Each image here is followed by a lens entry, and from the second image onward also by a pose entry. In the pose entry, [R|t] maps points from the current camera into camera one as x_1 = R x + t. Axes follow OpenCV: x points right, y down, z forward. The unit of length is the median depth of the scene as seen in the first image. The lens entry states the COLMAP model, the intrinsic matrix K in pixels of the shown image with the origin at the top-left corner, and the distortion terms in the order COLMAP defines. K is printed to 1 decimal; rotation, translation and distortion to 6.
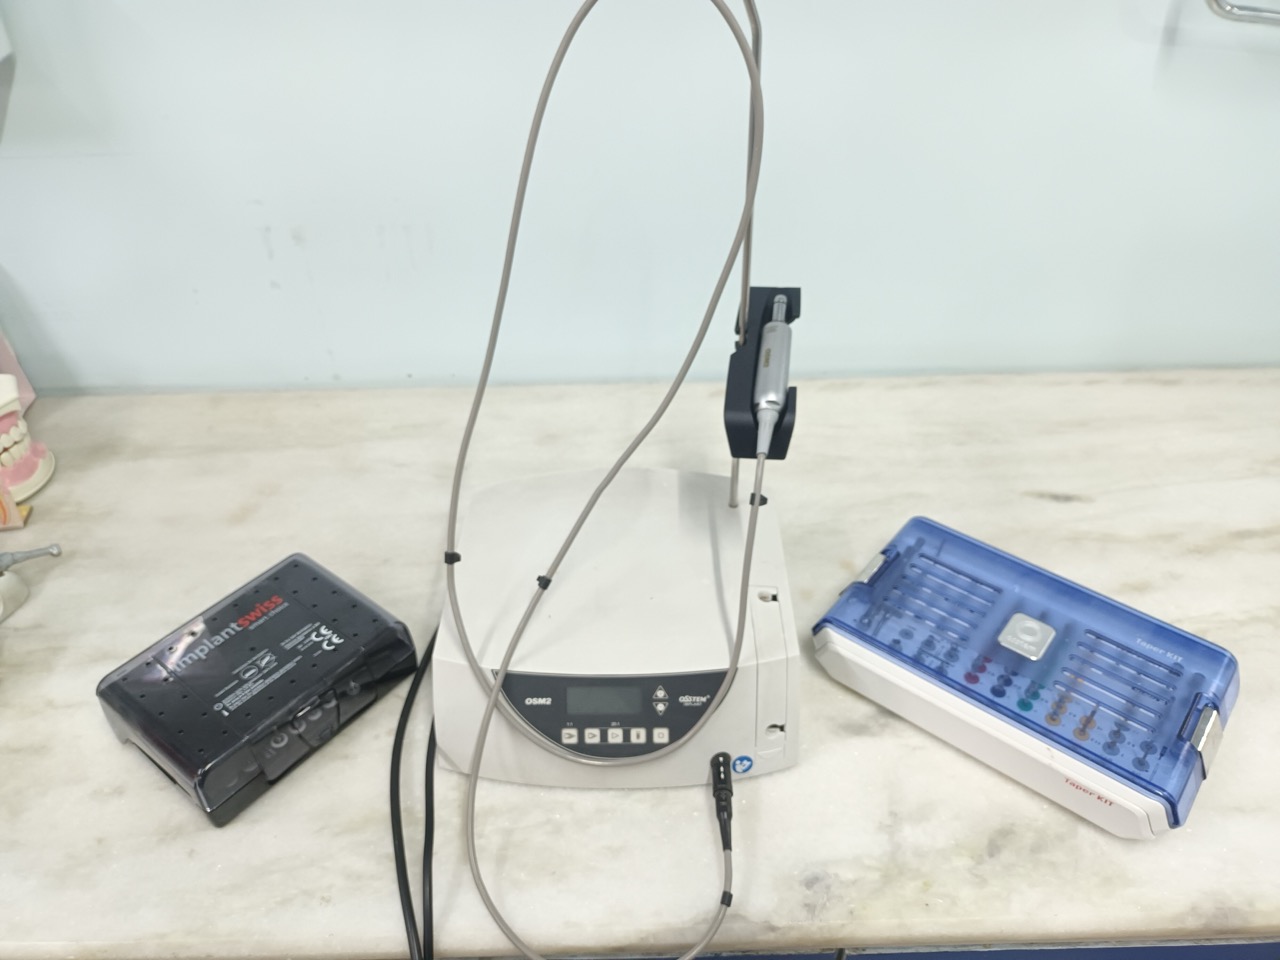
lens RADIAL K [[986.0, 0, 632.7], [0, 986.0, 484.8], [0, 0, 1]] dist [-0.007018, -0.017747]
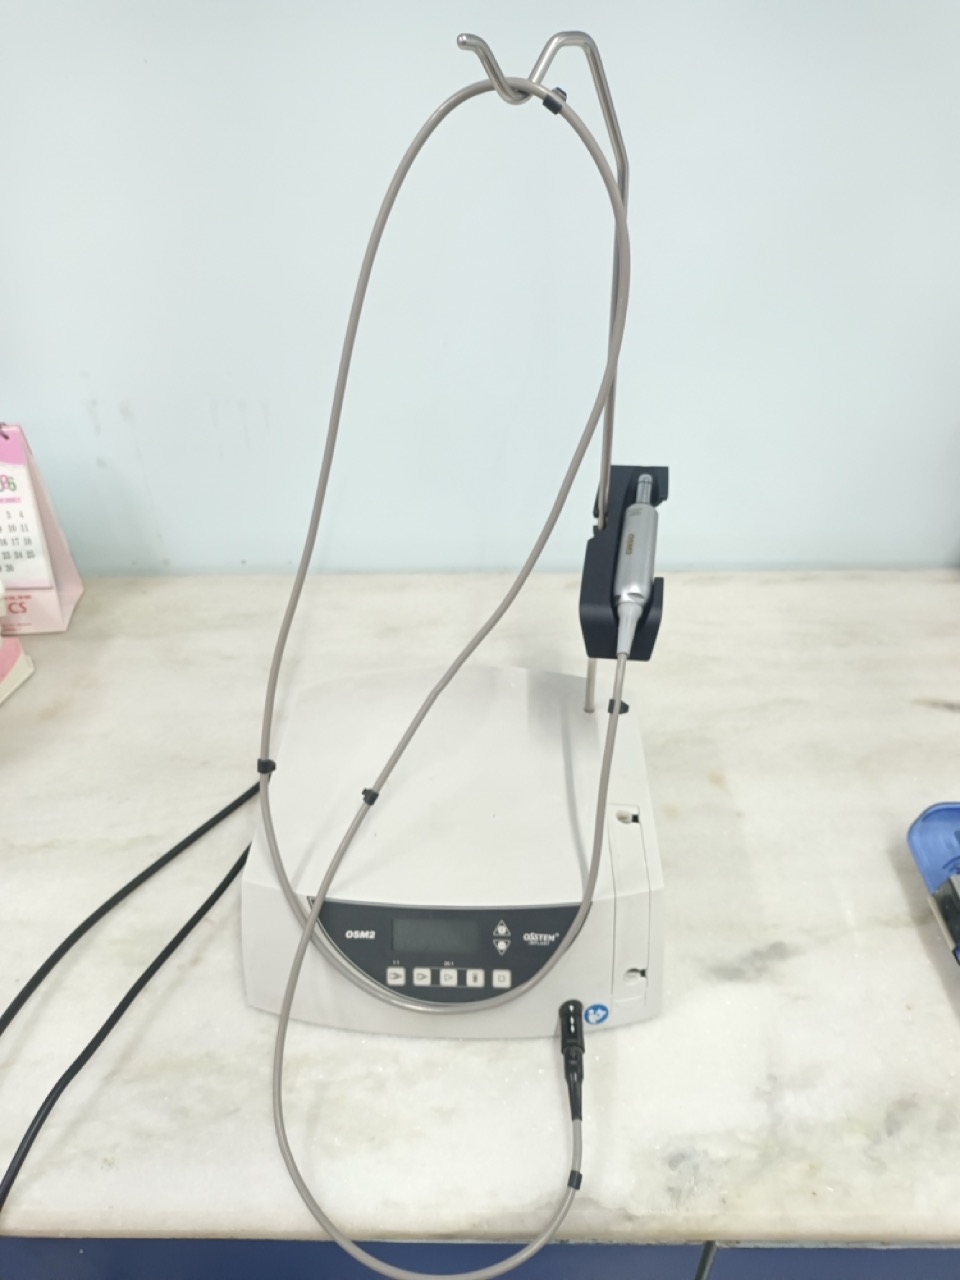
lens RADIAL K [[986.0, 0, 458.2], [0, 986.0, 629.9], [0, 0, 1]] dist [-0.007018, -0.017747]
pose [[0.999331, 0.016832, -0.032455, 0.013588], [-0.018403, 0.998642, -0.048732, -0.007089], [0.031590, 0.049297, 0.998284, 0.124481]]
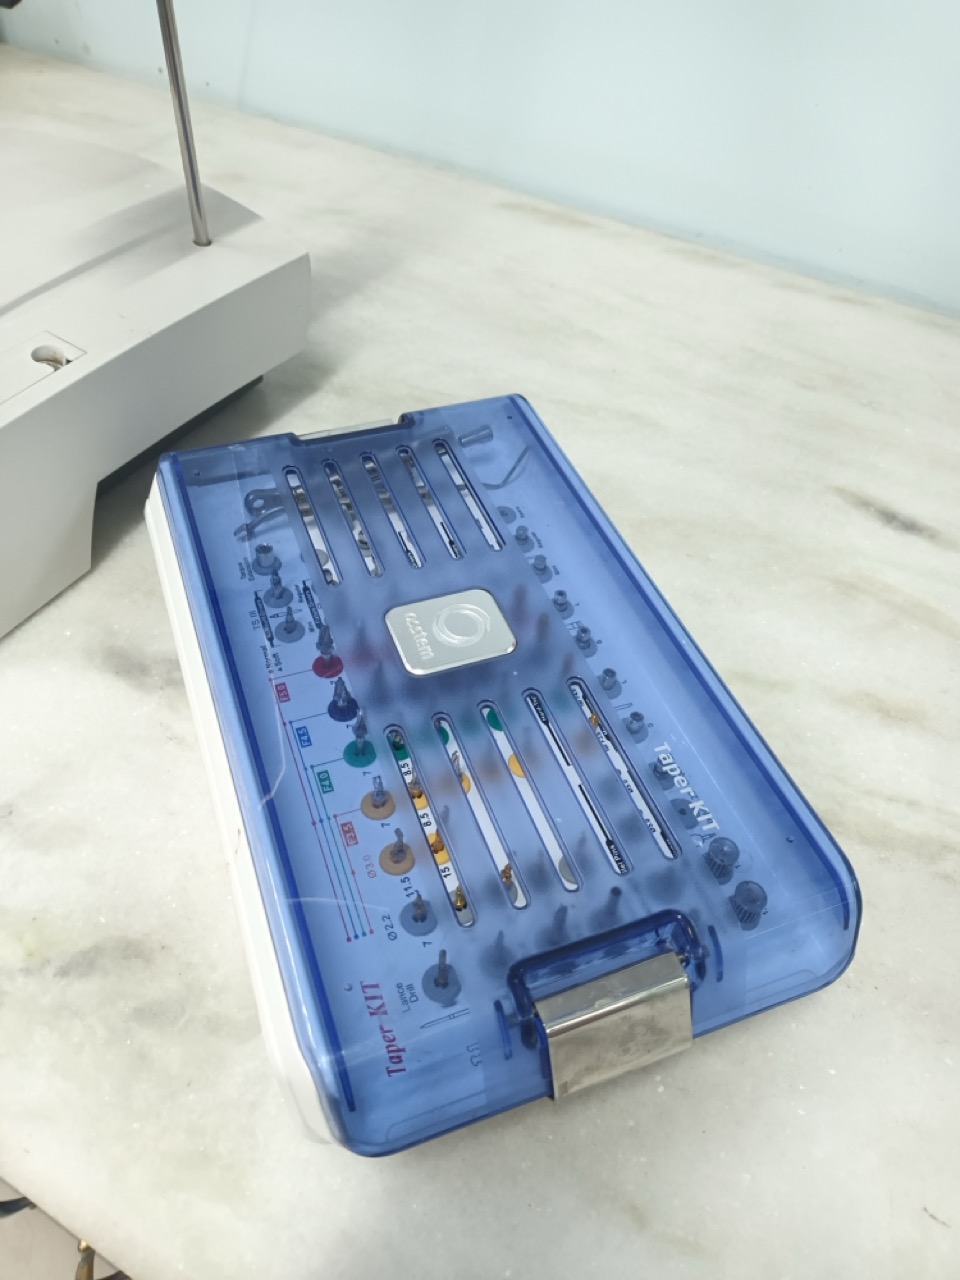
lens RADIAL K [[986.0, 0, 480.7], [0, 986.0, 642.2], [0, 0, 1]] dist [-0.007018, -0.017747]
pose [[0.859949, 0.416704, -0.294694, 0.597839], [-0.372831, 0.907209, 0.194854, 0.071465], [0.348546, -0.057694, 0.935514, 0.636076]]
